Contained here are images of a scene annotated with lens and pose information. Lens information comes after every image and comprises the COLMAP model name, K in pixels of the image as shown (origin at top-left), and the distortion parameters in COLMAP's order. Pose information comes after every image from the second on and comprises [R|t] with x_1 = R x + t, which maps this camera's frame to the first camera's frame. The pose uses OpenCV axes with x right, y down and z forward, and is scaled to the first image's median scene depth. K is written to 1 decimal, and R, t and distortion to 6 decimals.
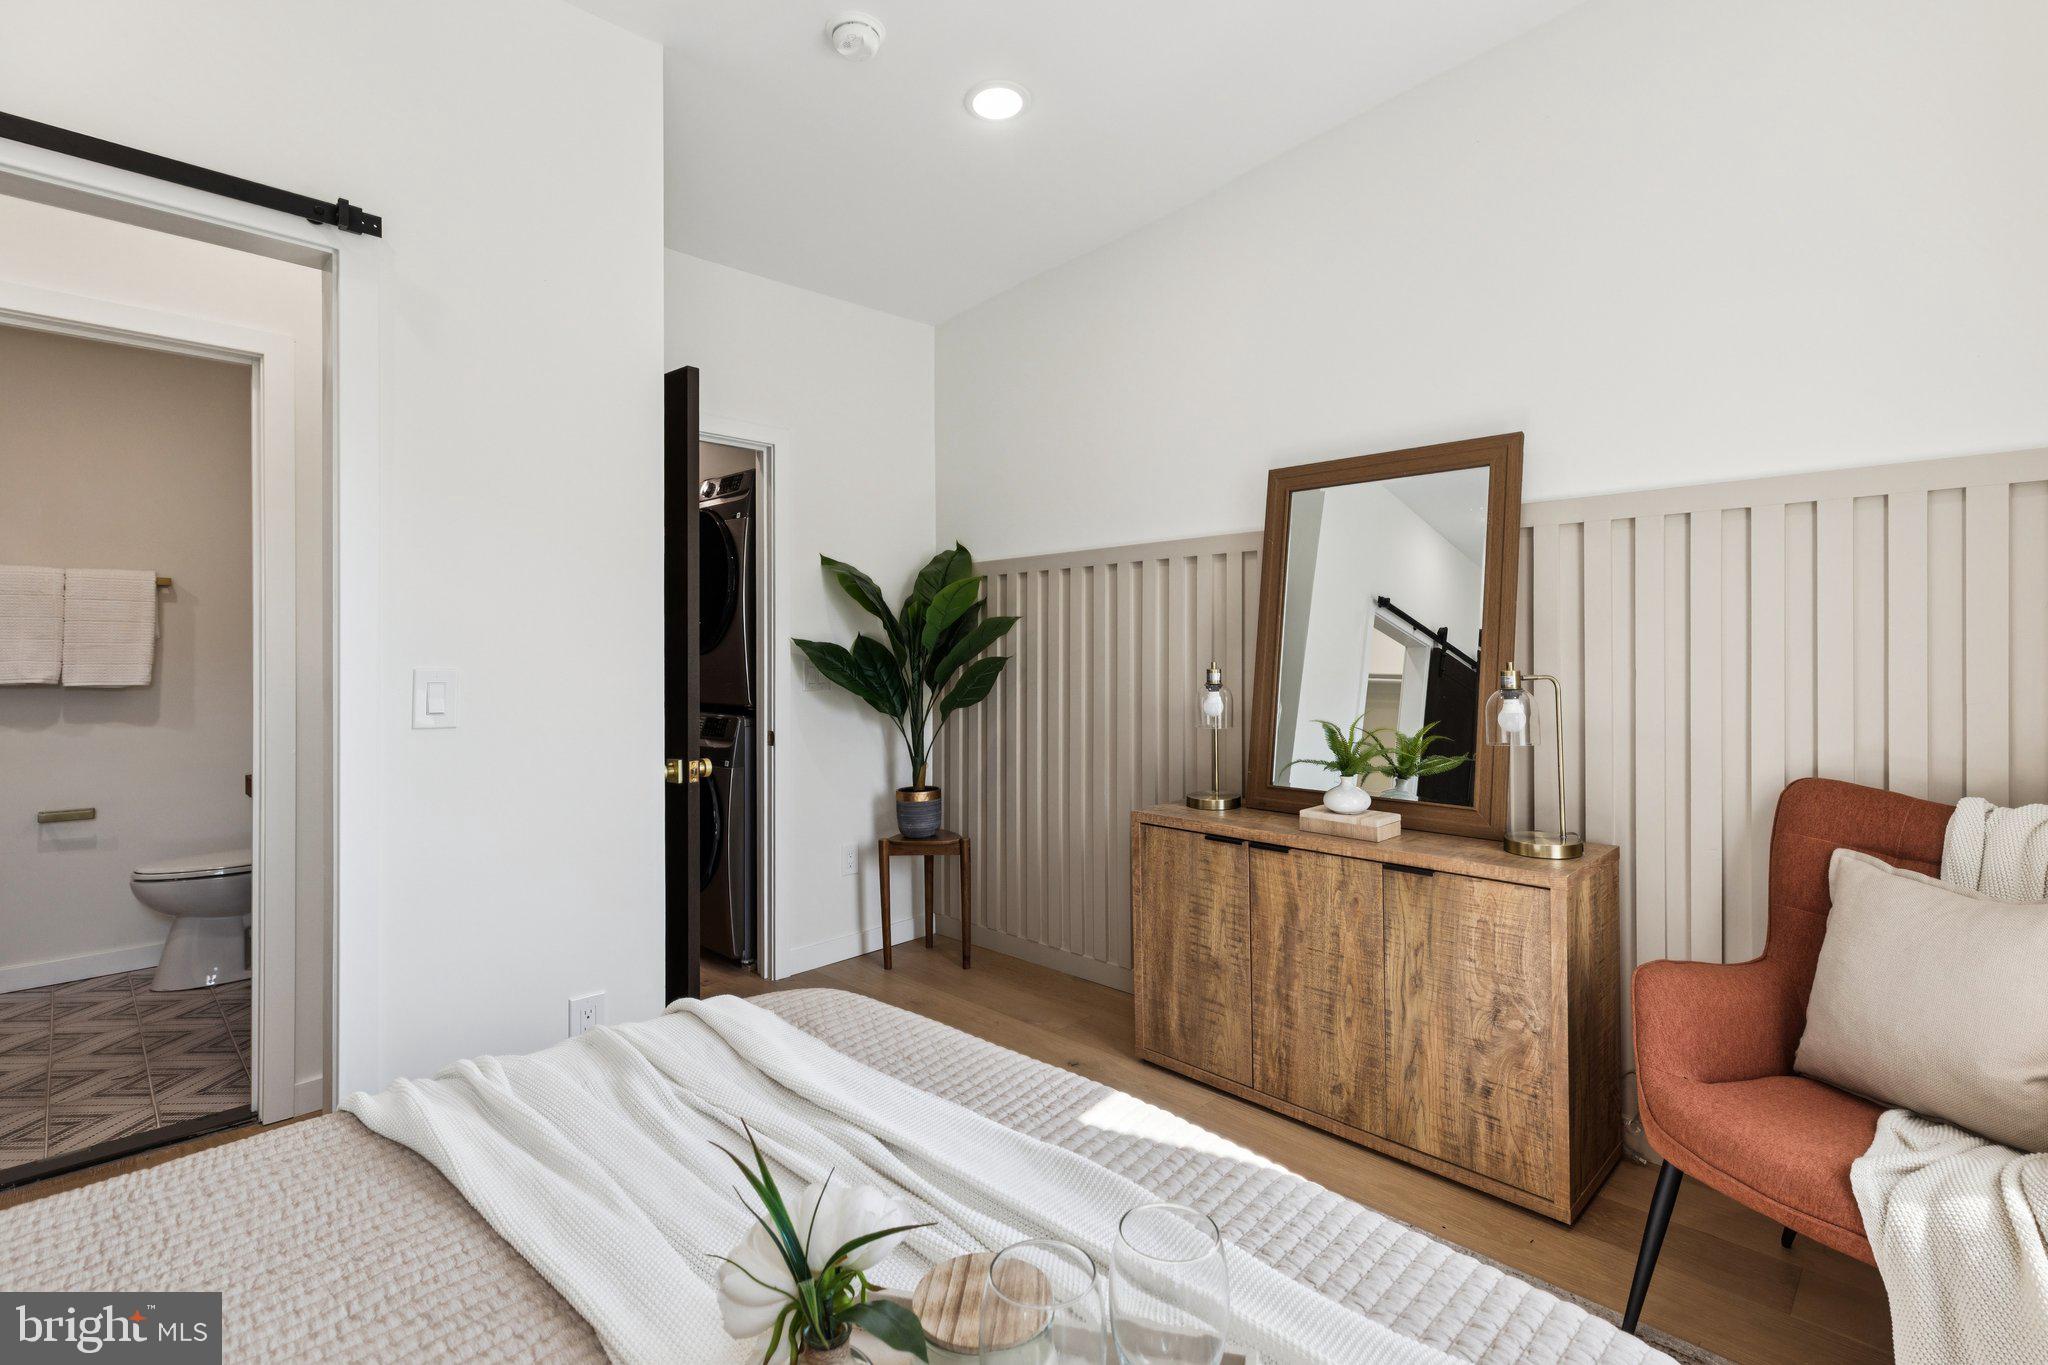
lens RADIAL K [[940.2, 0, 1077.8], [0, 940.2, 618.5], [0, 0, 1]] dist [0.012218, -0.001132]
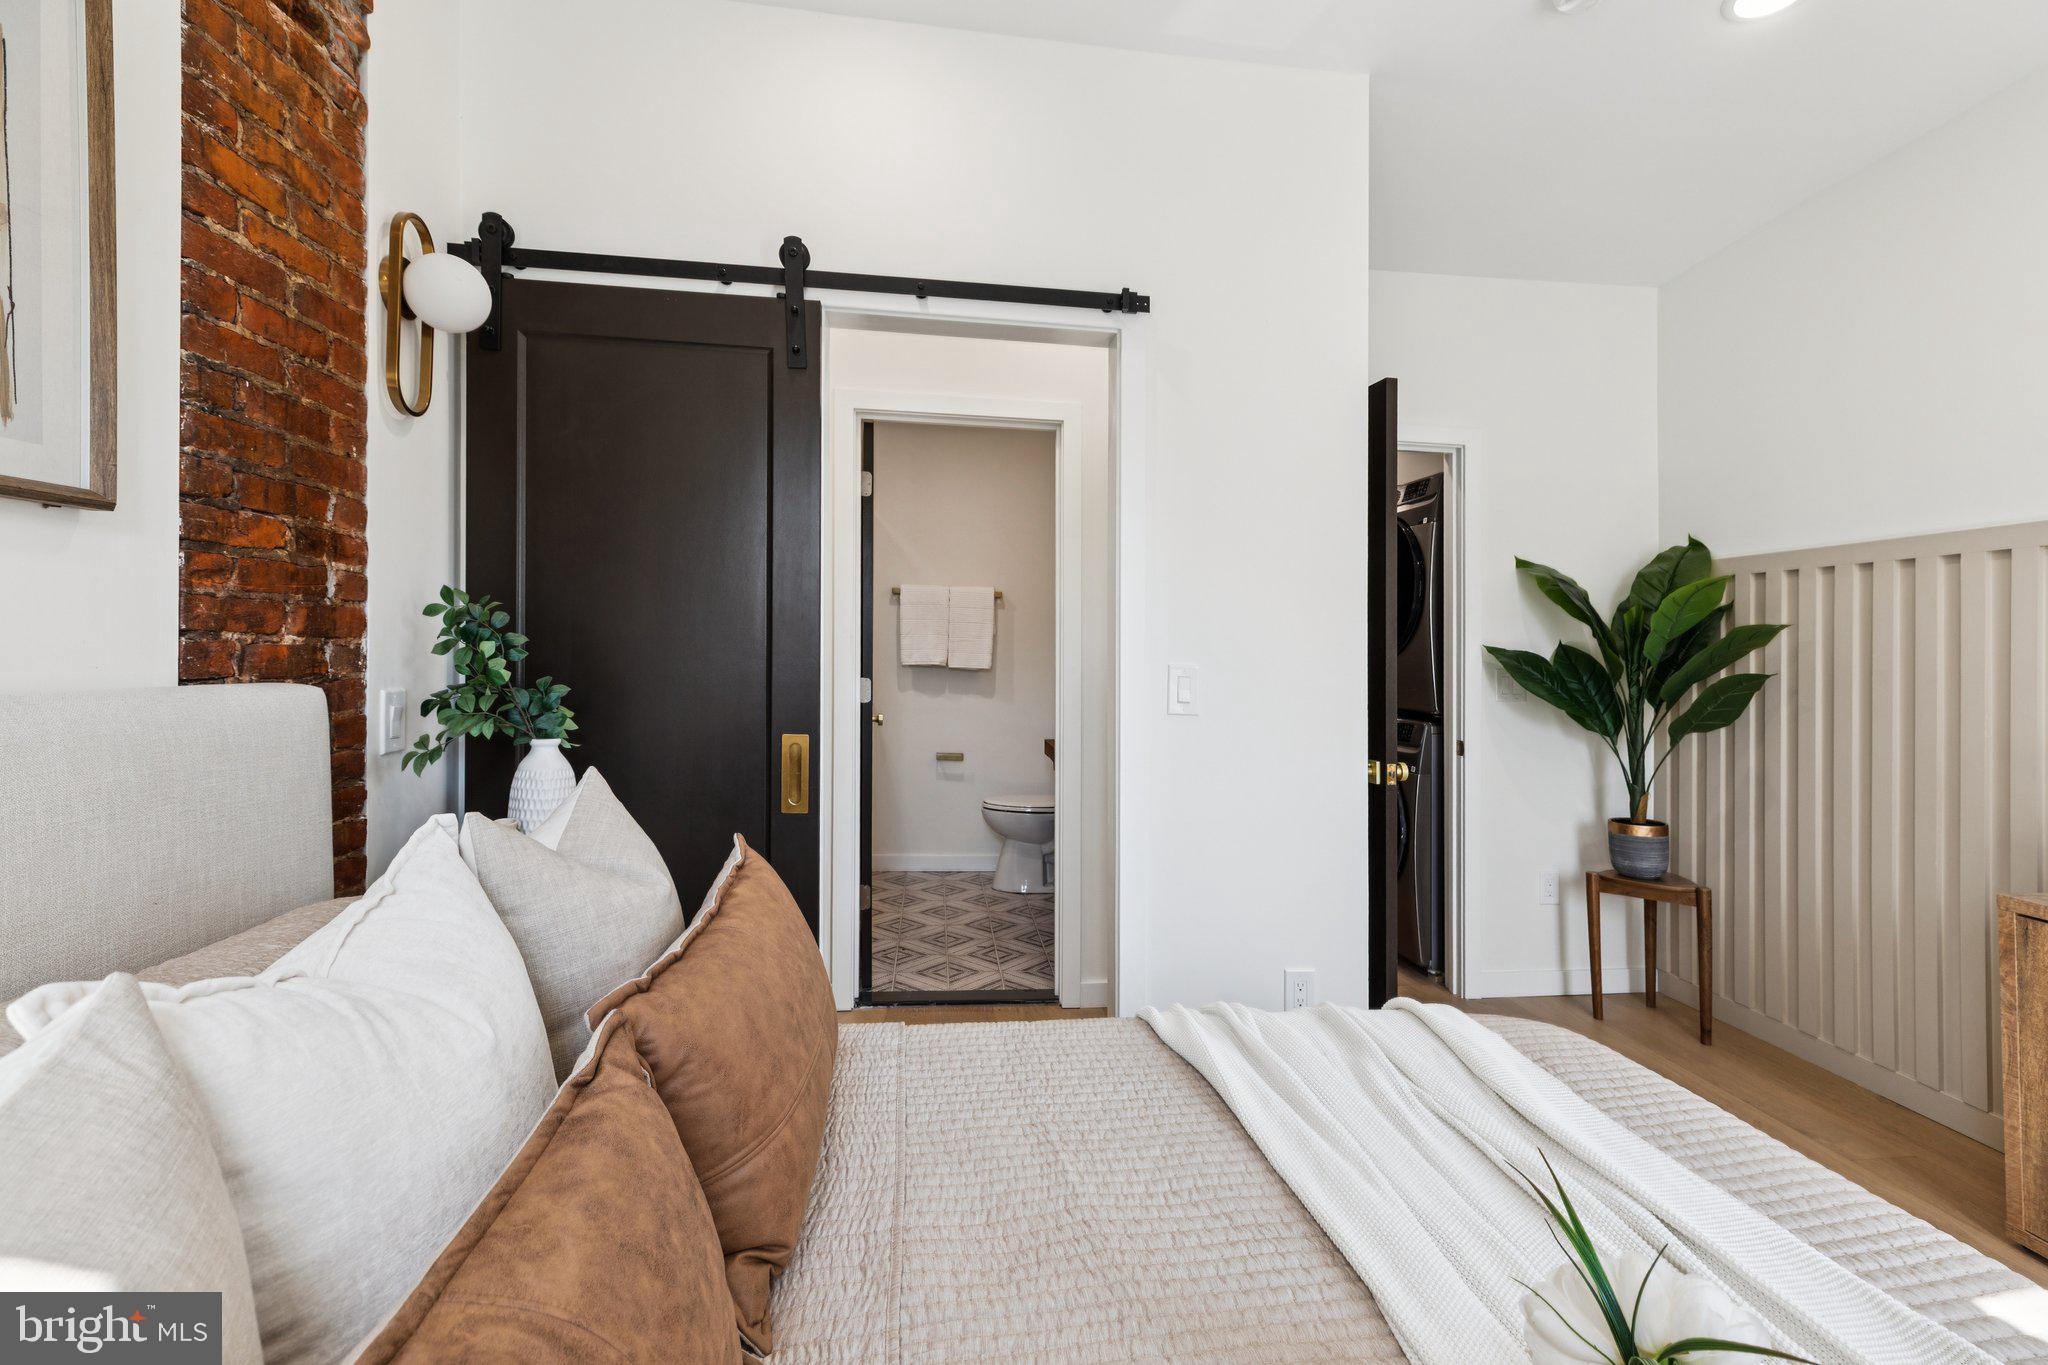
lens RADIAL K [[940.2, 0, 1065.9], [0, 940.2, 620.7], [0, 0, 1]] dist [0.012218, -0.001132]
pose [[0.784980, 0.006003, -0.619492, -0.047185], [-0.007421, 0.999972, 0.000287, -0.001422], [0.619476, 0.004372, 0.785003, -0.018438]]
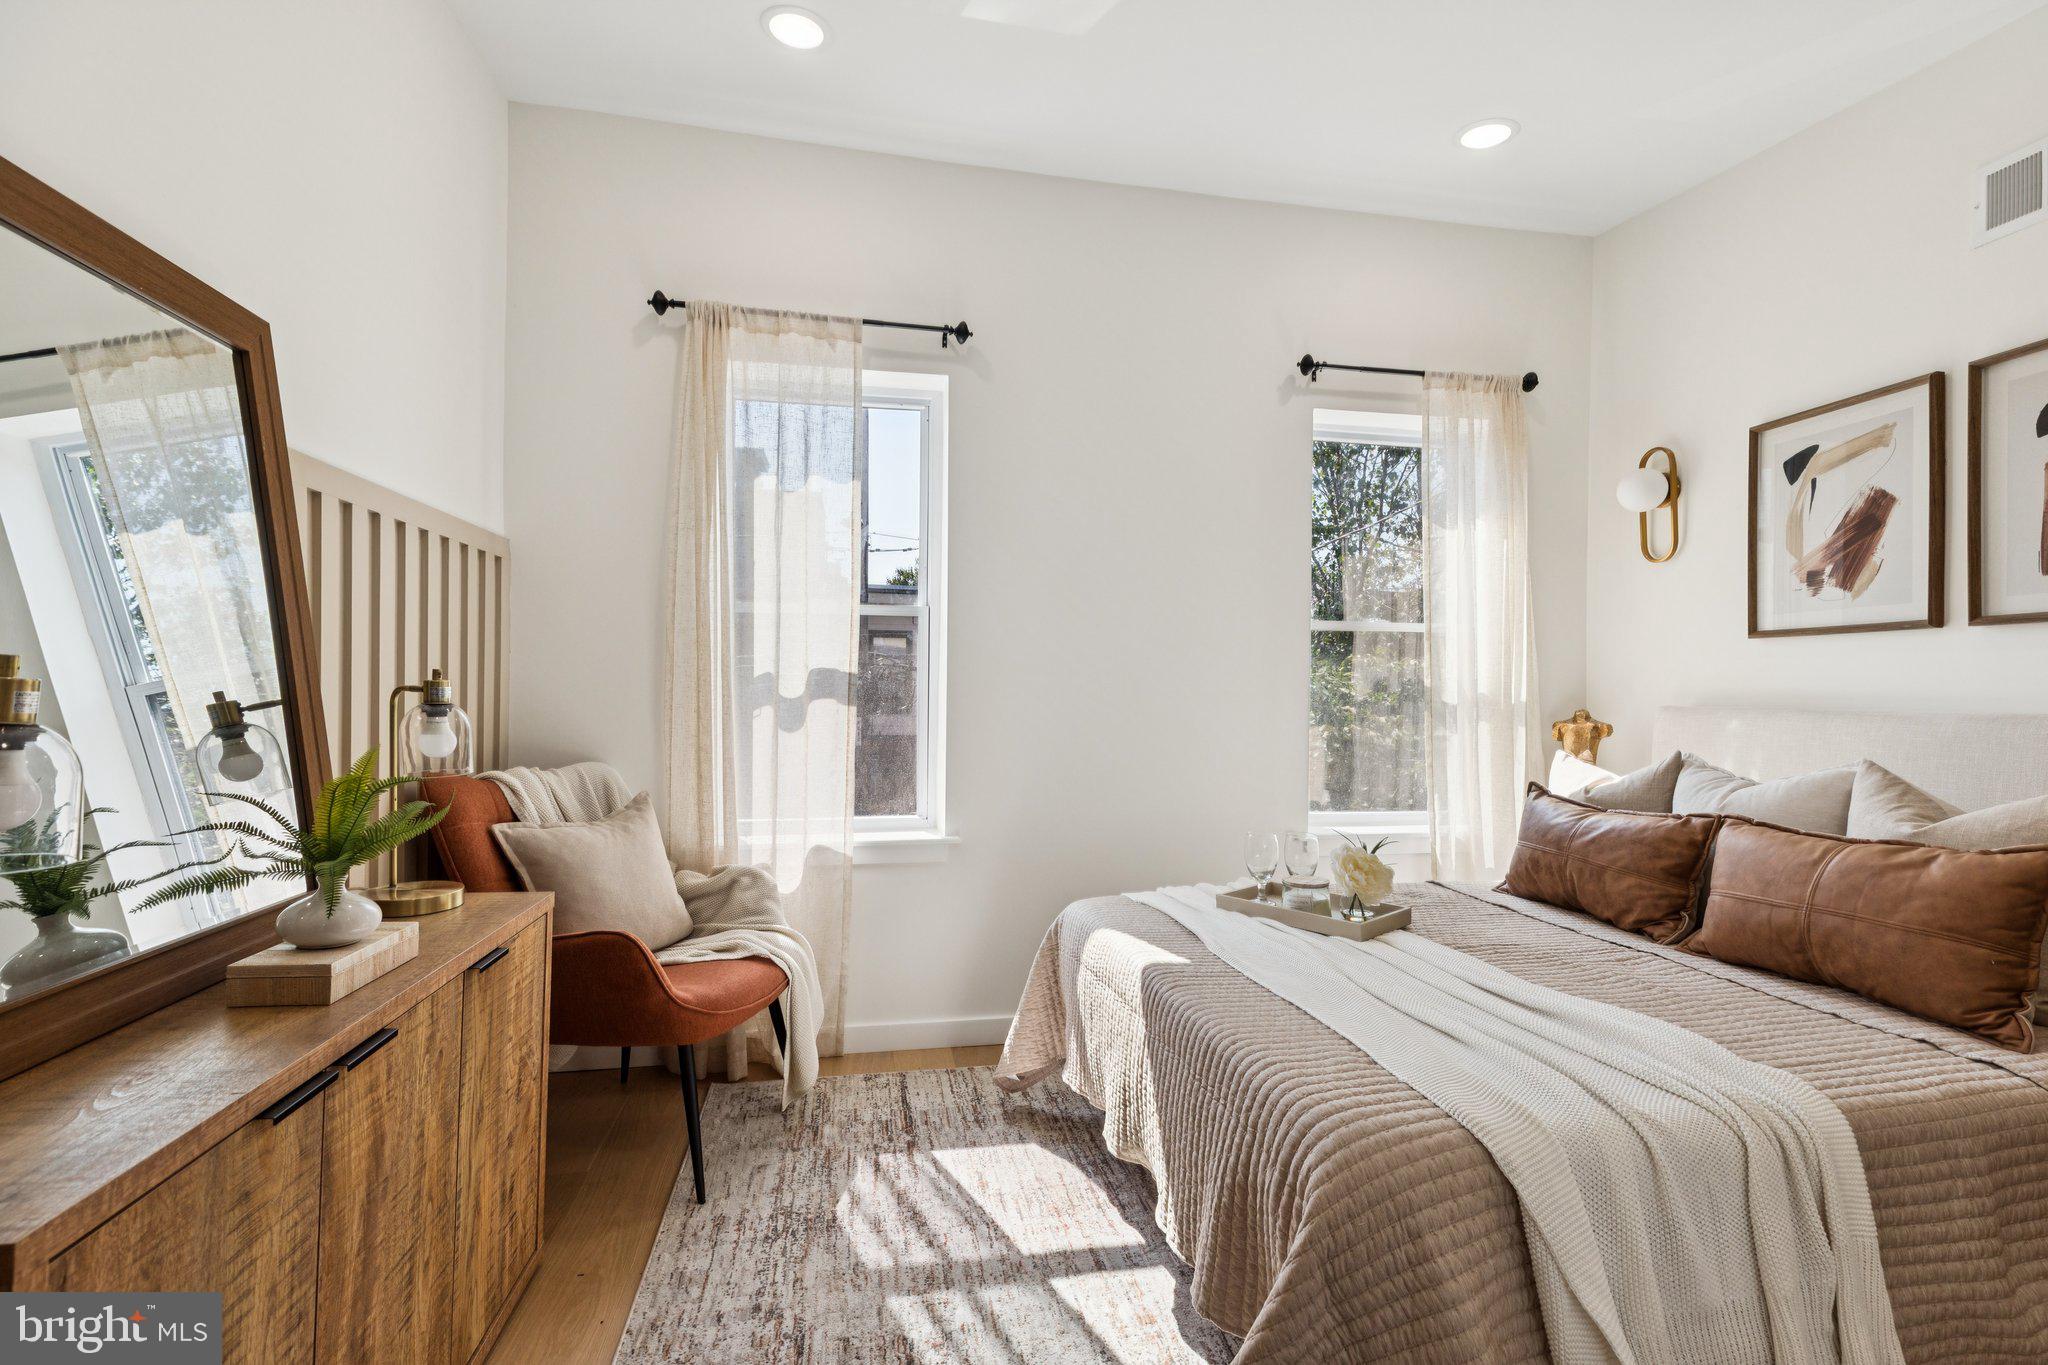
lens RADIAL K [[940.2, 0, 1040.0], [0, 940.2, 665.5], [0, 0, 1]] dist [0.012218, -0.001132]
pose [[-0.822250, 0.008810, 0.569058, -0.354829], [-0.030192, 0.997797, -0.059073, 0.066305], [-0.568325, -0.065754, -0.820173, 1.214331]]
